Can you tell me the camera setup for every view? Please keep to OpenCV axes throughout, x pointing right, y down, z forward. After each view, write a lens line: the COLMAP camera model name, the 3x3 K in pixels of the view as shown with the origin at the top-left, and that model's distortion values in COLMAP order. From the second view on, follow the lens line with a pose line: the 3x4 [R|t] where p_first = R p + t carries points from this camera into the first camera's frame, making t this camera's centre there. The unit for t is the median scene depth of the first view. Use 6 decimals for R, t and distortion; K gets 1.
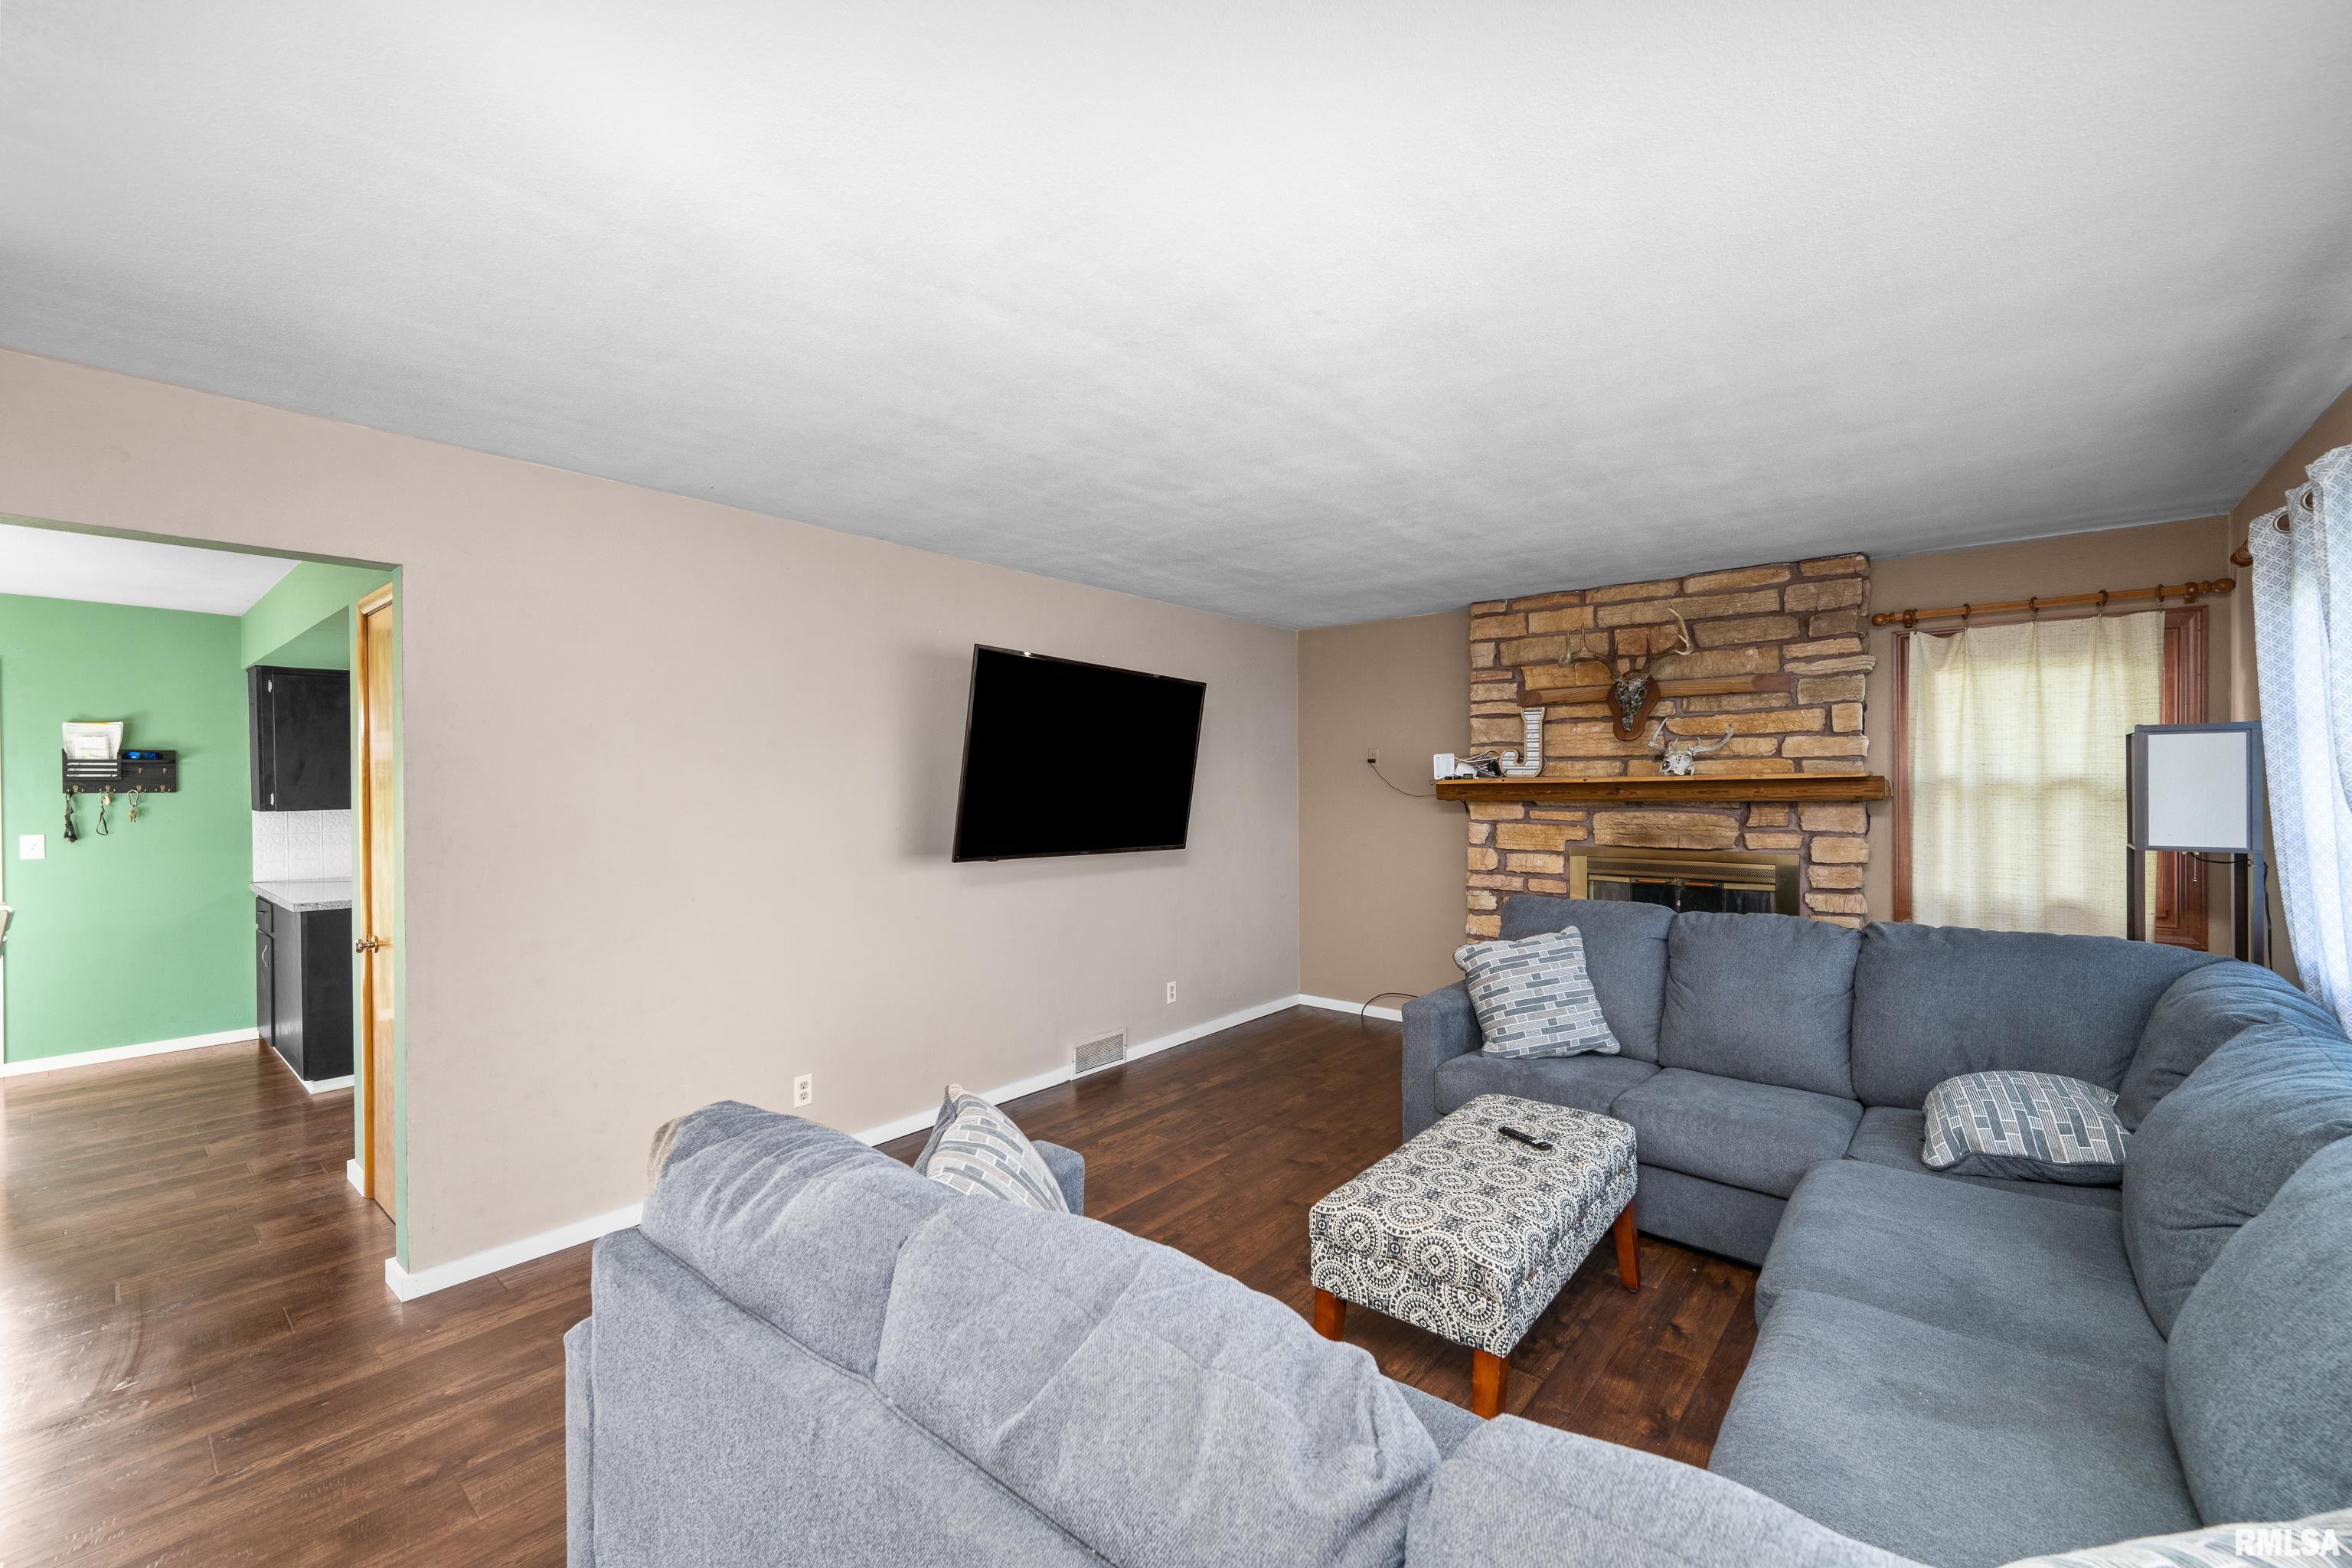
lens RADIAL K [[964.7, 0, 1193.1], [0, 964.7, 783.1], [0, 0, 1]] dist [-0.004099, -0.000009]
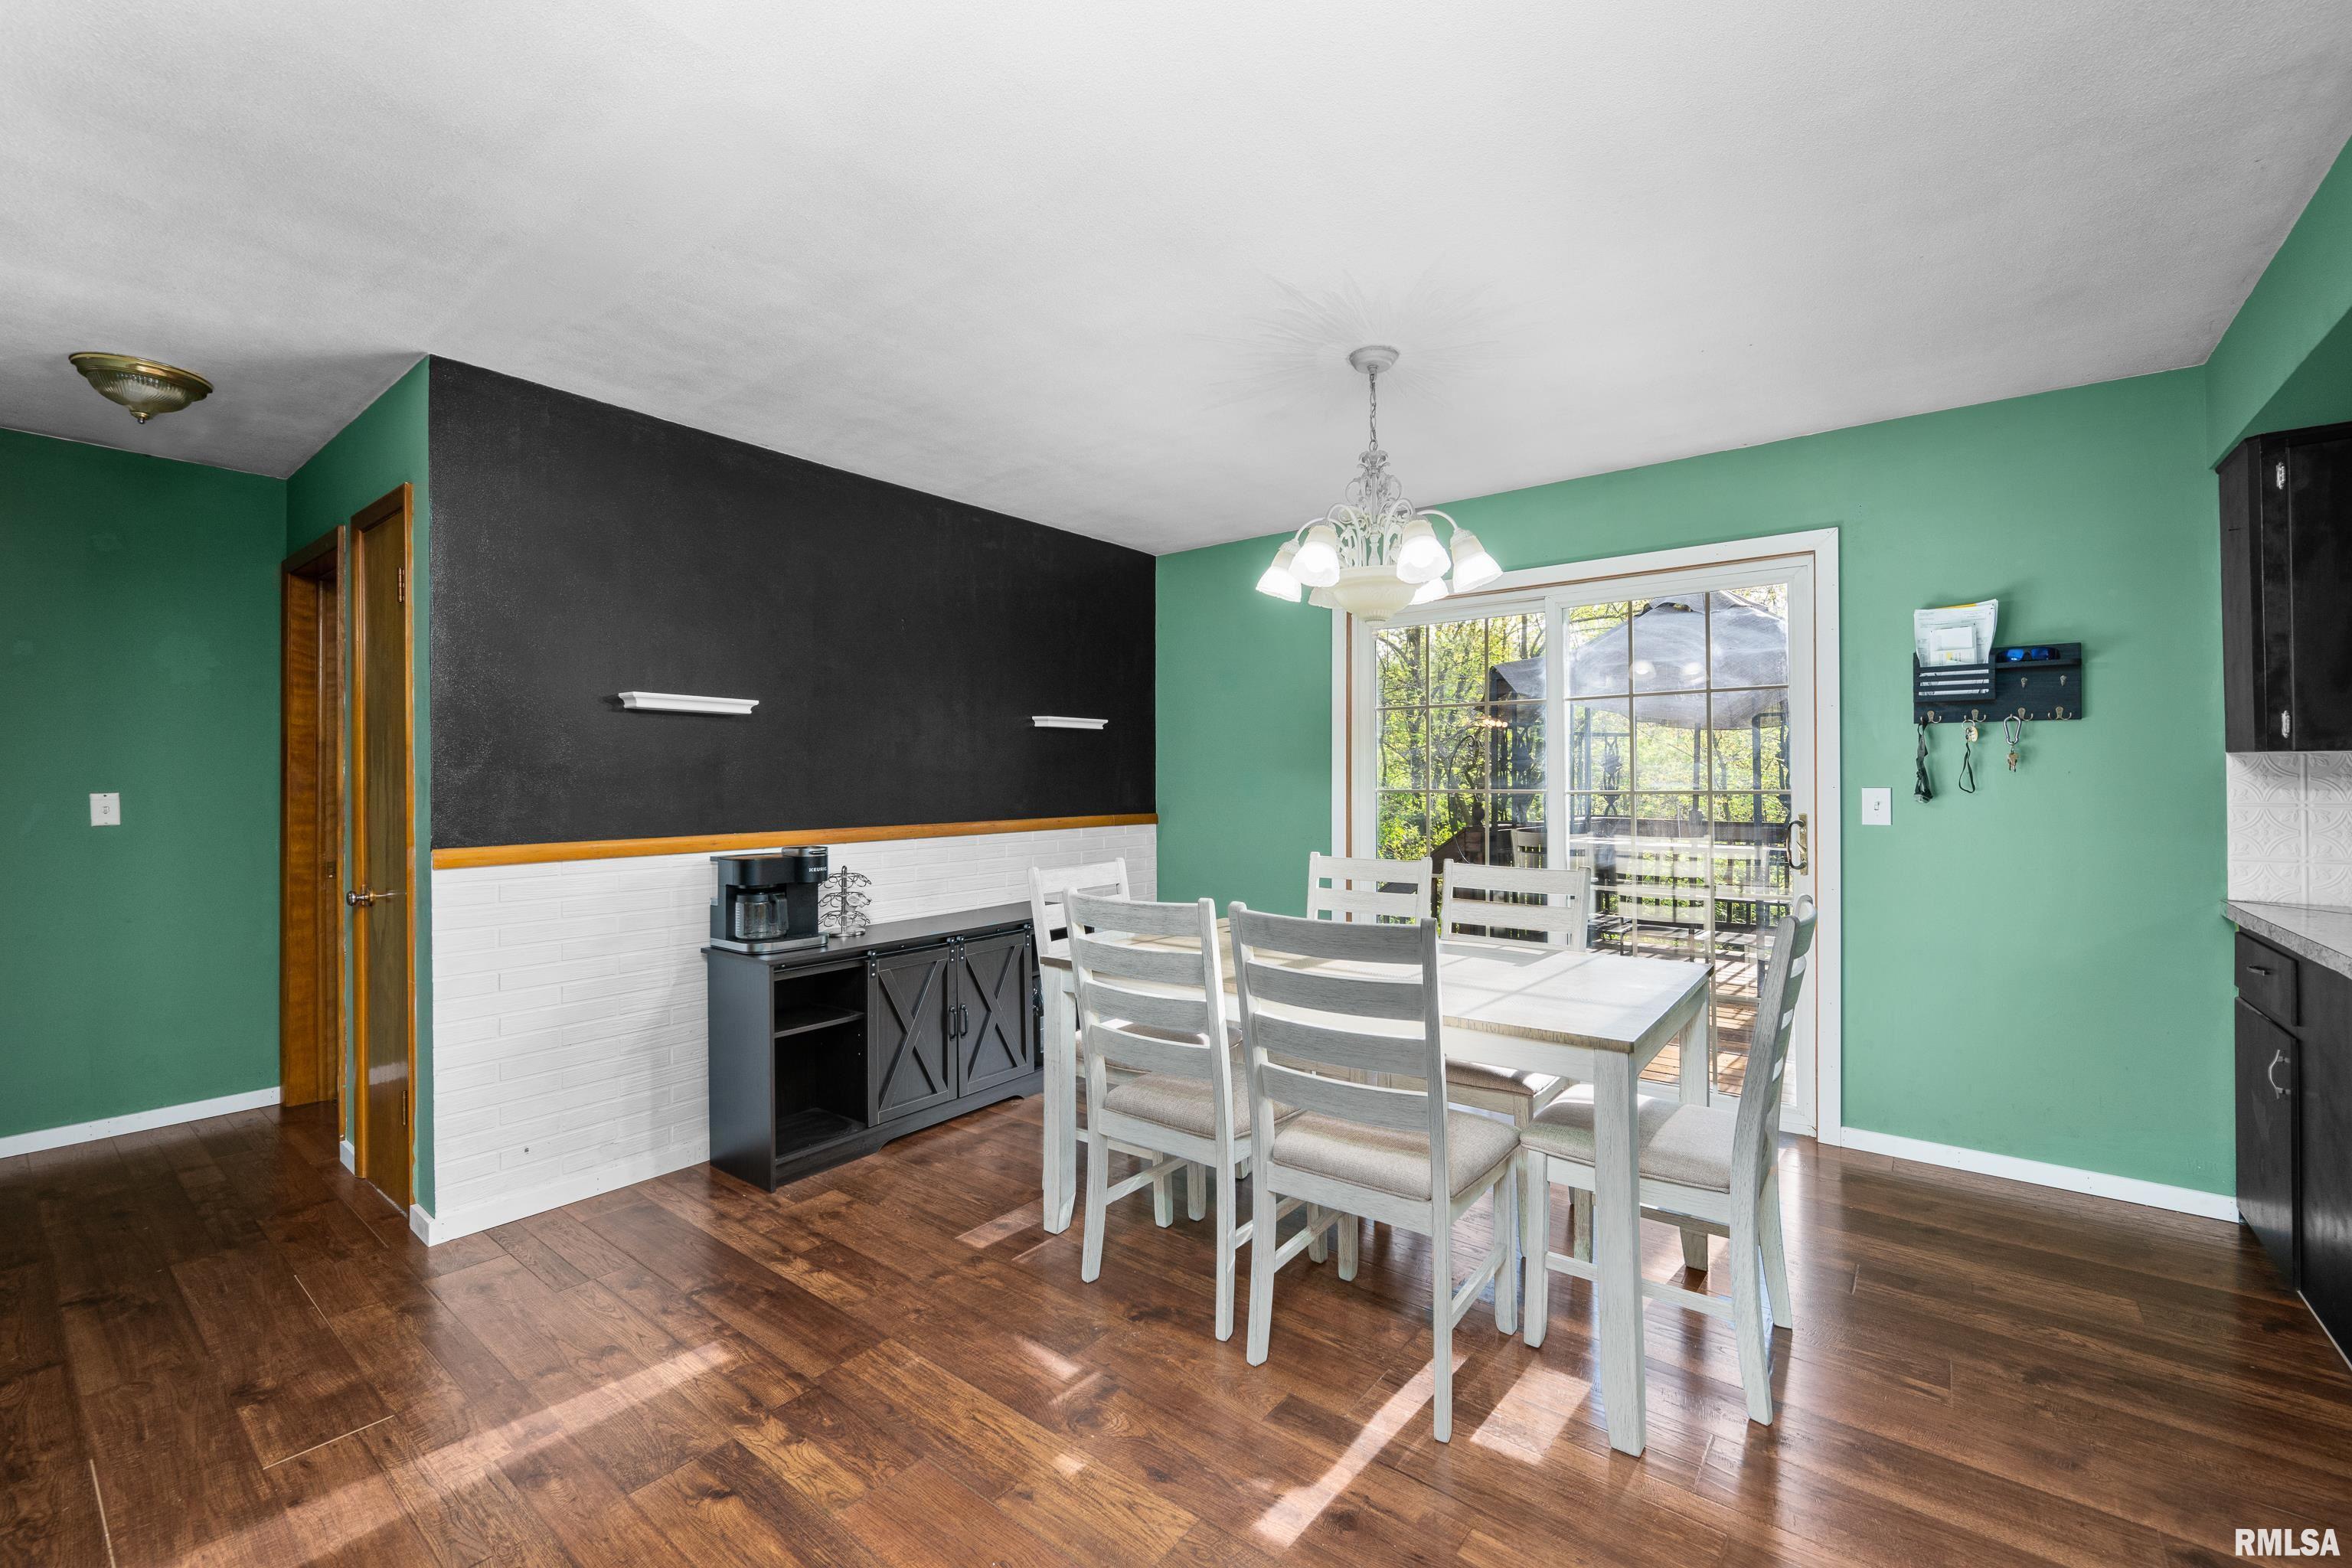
lens RADIAL K [[964.7, 0, 1191.3], [0, 964.7, 778.1], [0, 0, 1]] dist [-0.004099, -0.000009]
pose [[0.045315, 0.004495, -0.998963, -0.654091], [-0.000457, 0.999990, 0.004479, 0.050882], [0.998973, 0.000253, 0.045316, 0.572388]]
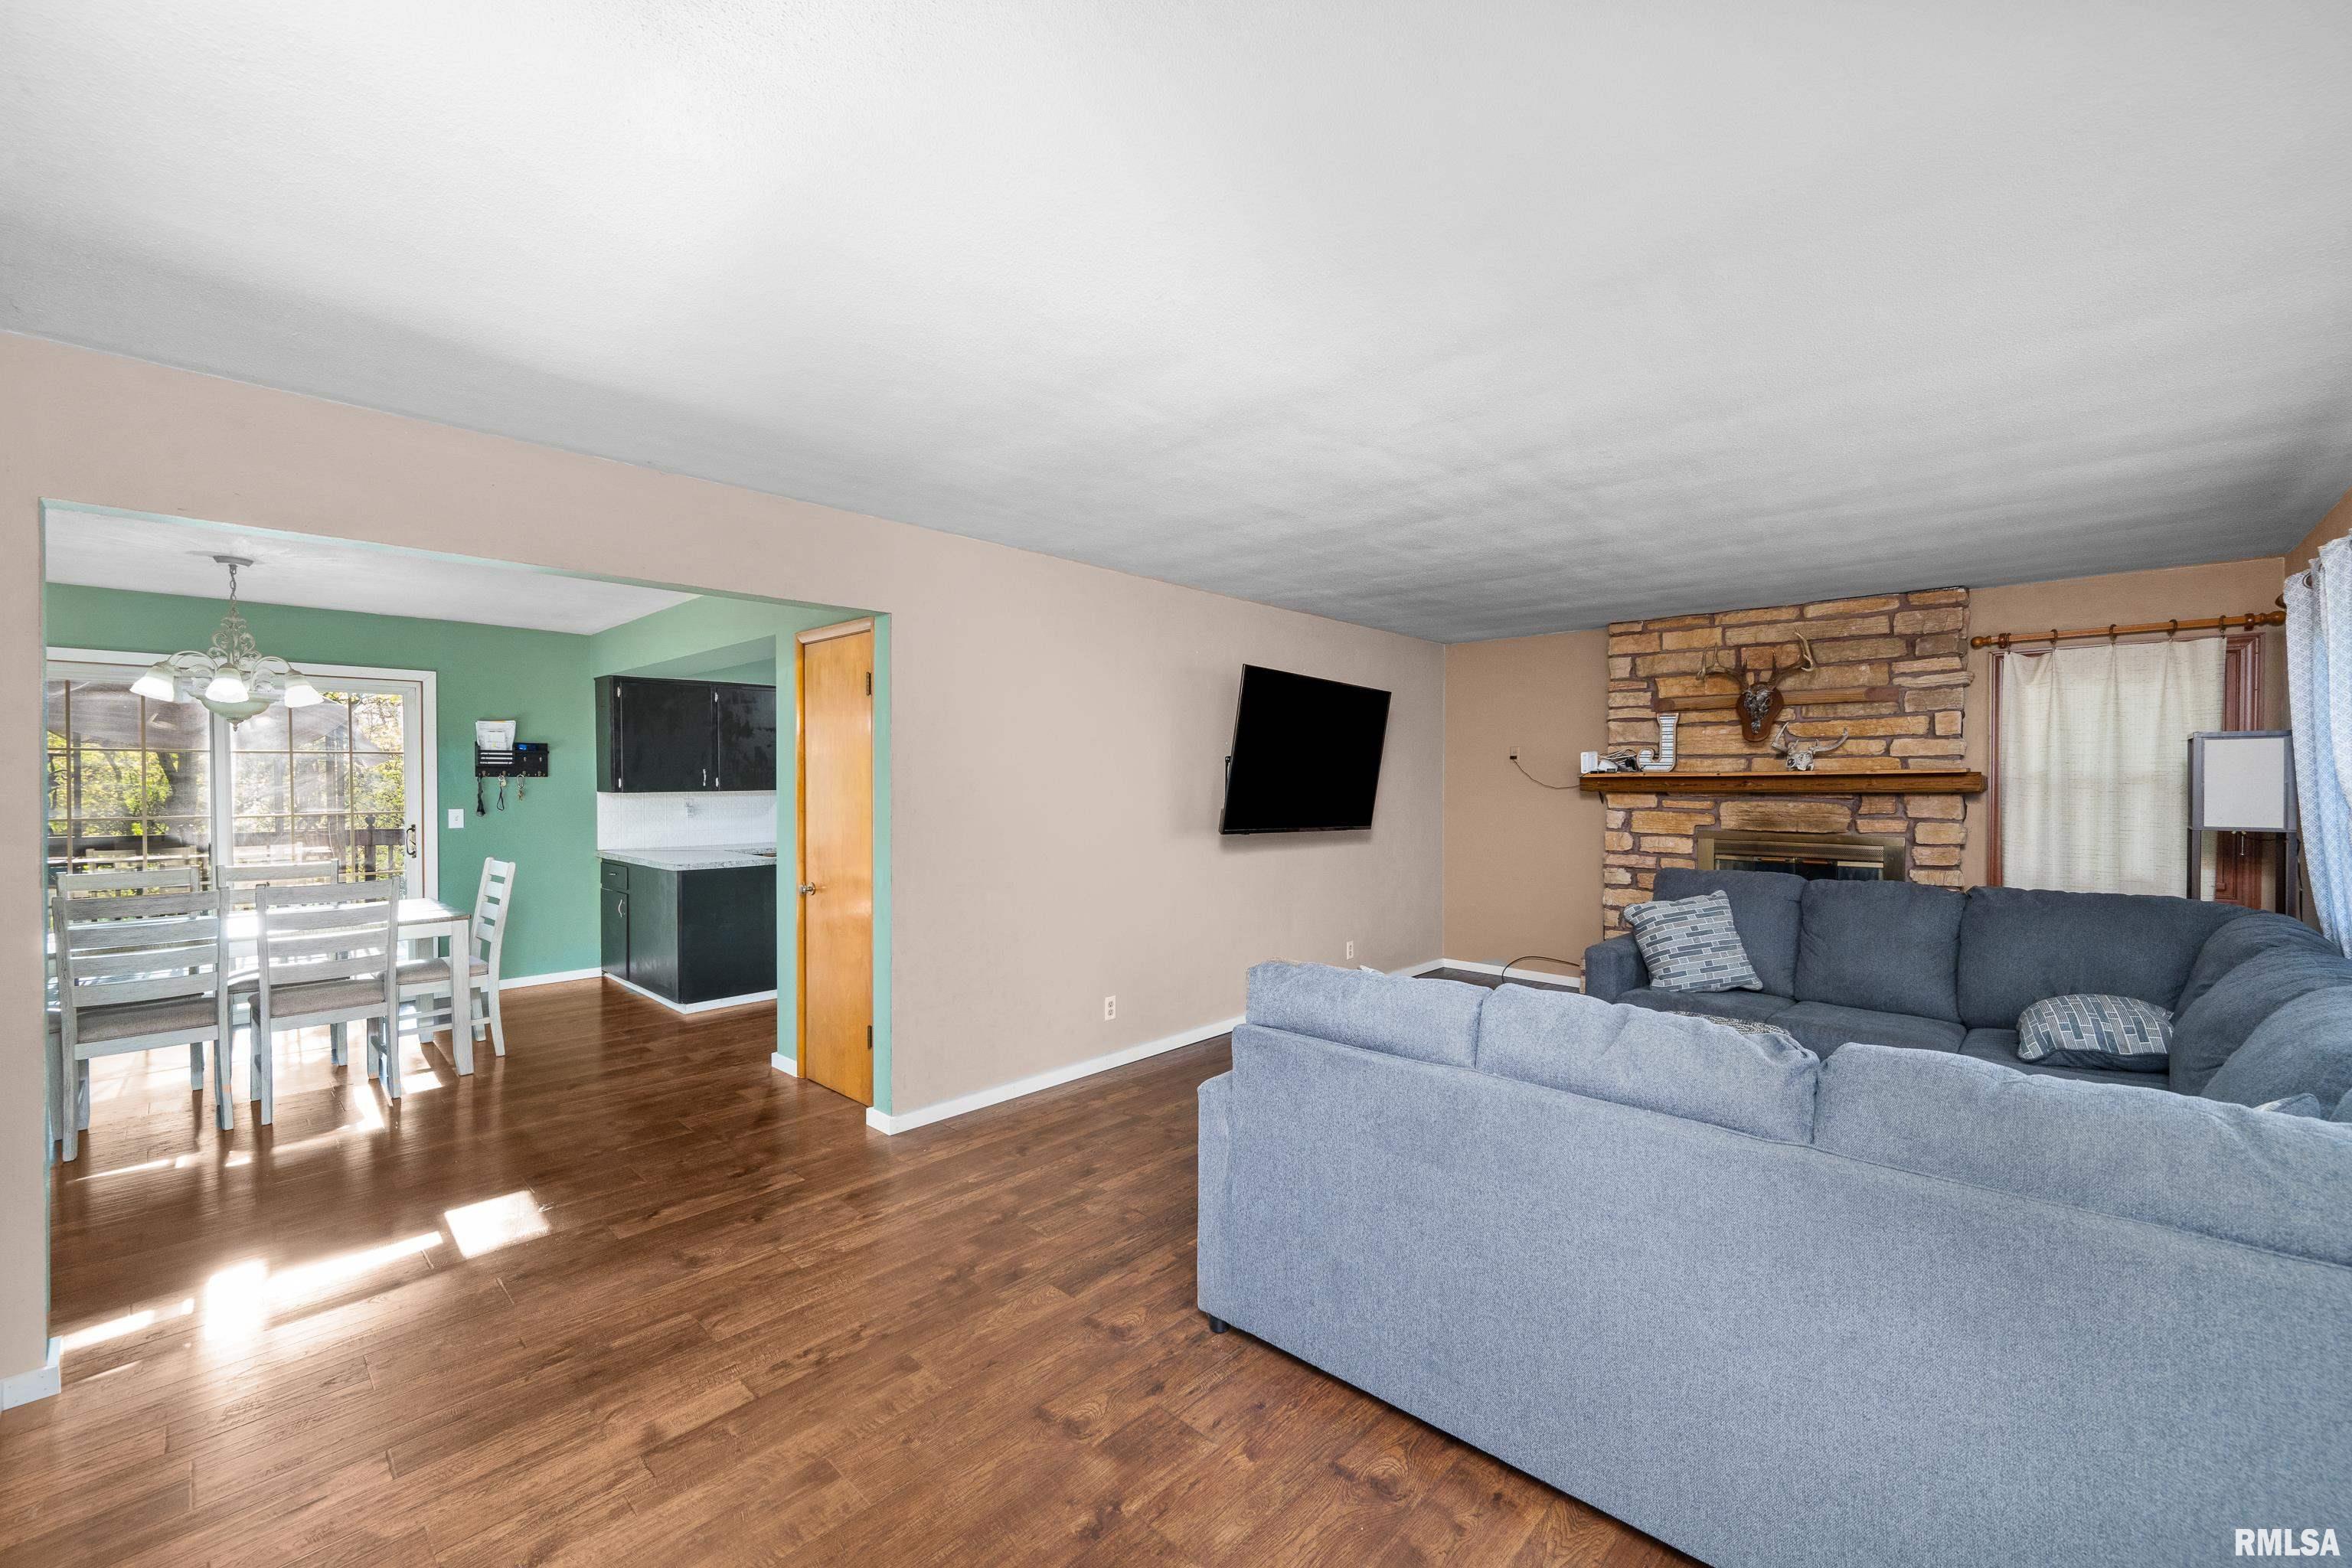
lens RADIAL K [[957.0, 0, 1180.0], [0, 957.0, 784.8], [0, 0, 1]] dist [-0.003902, -0.000235]
pose [[0.998235, 0.007494, -0.058916, -0.200713], [-0.007164, 0.999958, 0.005801, 0.008345], [0.058957, -0.005369, 0.998246, -0.237925]]
